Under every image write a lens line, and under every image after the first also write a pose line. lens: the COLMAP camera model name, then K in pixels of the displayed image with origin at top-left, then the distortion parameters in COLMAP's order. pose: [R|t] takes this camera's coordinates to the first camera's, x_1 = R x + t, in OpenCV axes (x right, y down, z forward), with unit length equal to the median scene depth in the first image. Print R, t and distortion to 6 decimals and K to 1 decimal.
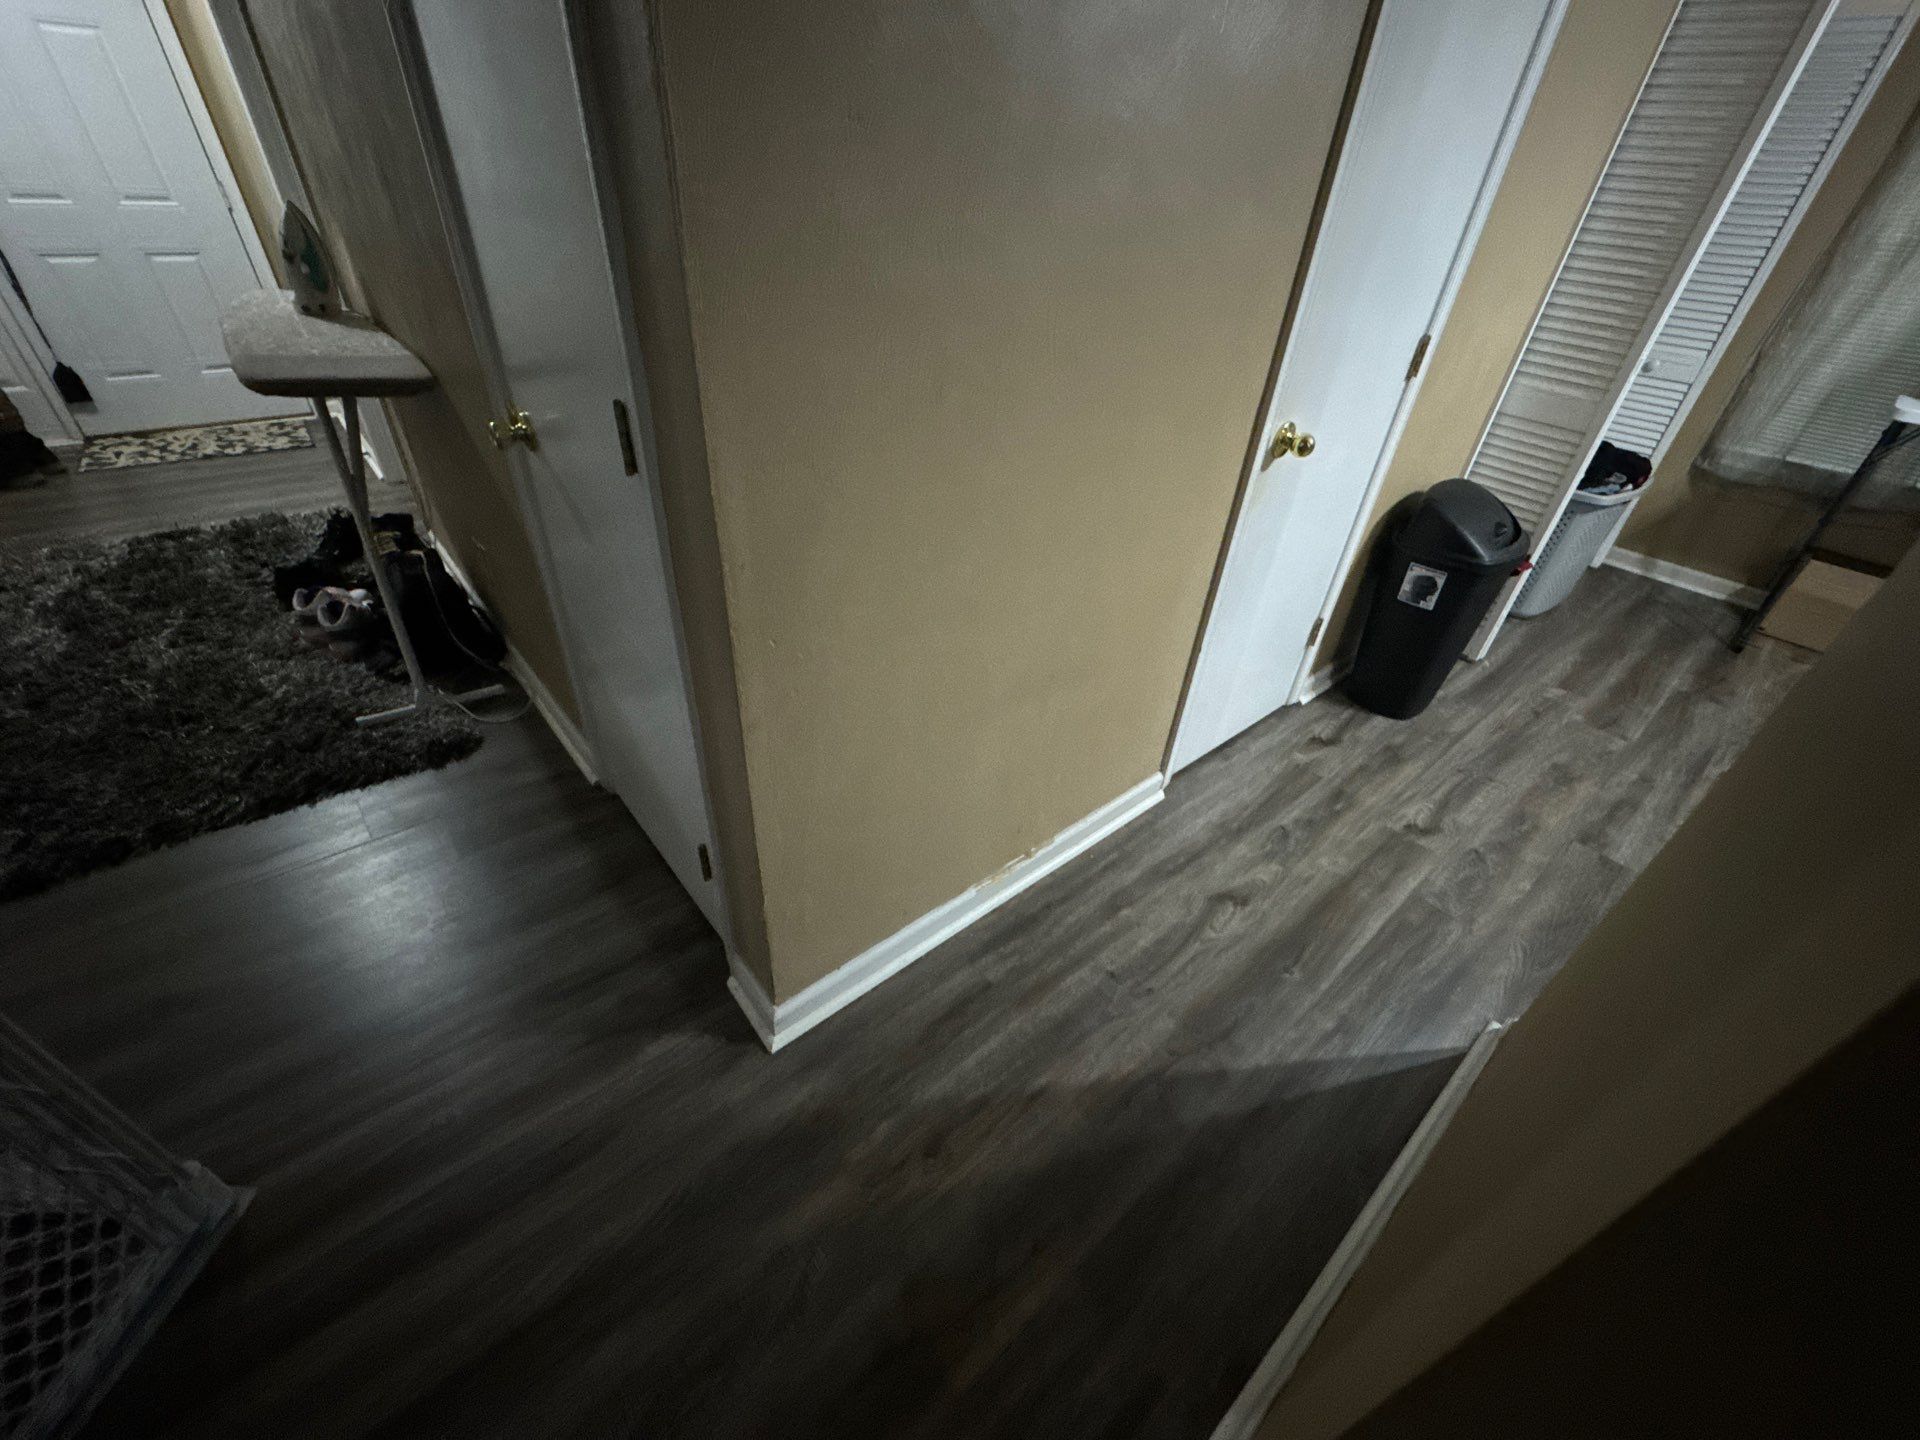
lens RADIAL K [[774.6, 0, 960.0], [0, 774.6, 720.0], [0, 0, 1]] dist [-0.001653, -0.000417]
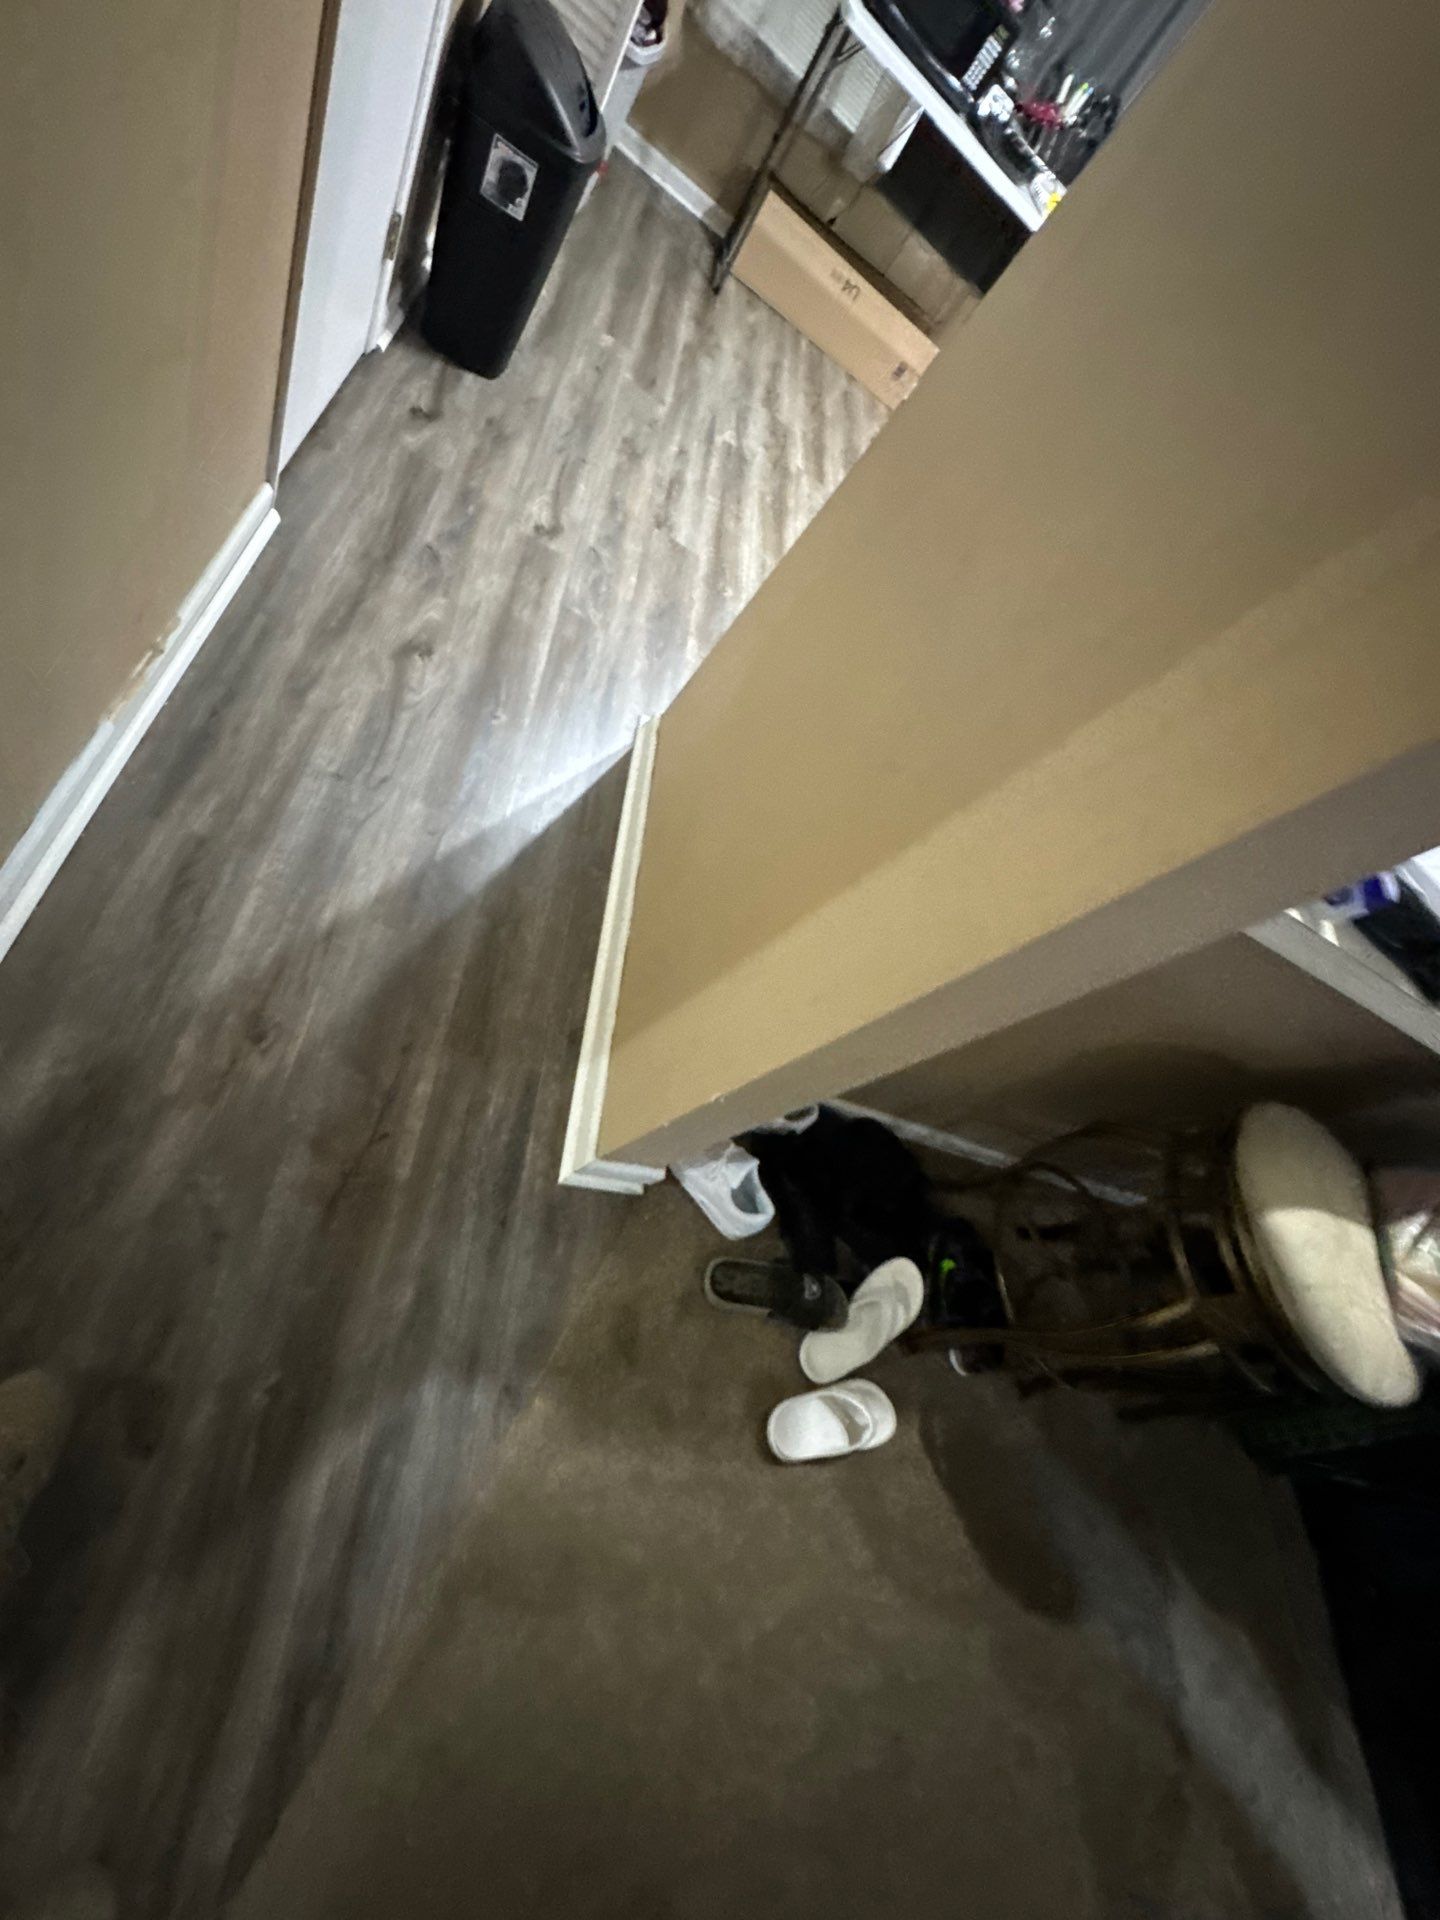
lens RADIAL K [[774.6, 0, 720.0], [0, 774.6, 960.0], [0, 0, 1]] dist [-0.001653, -0.000417]
pose [[0.618725, -0.468555, 0.630584, -0.149843], [-0.069286, 0.766997, 0.637899, -0.082317], [-0.782546, -0.438375, 0.442096, 0.135588]]
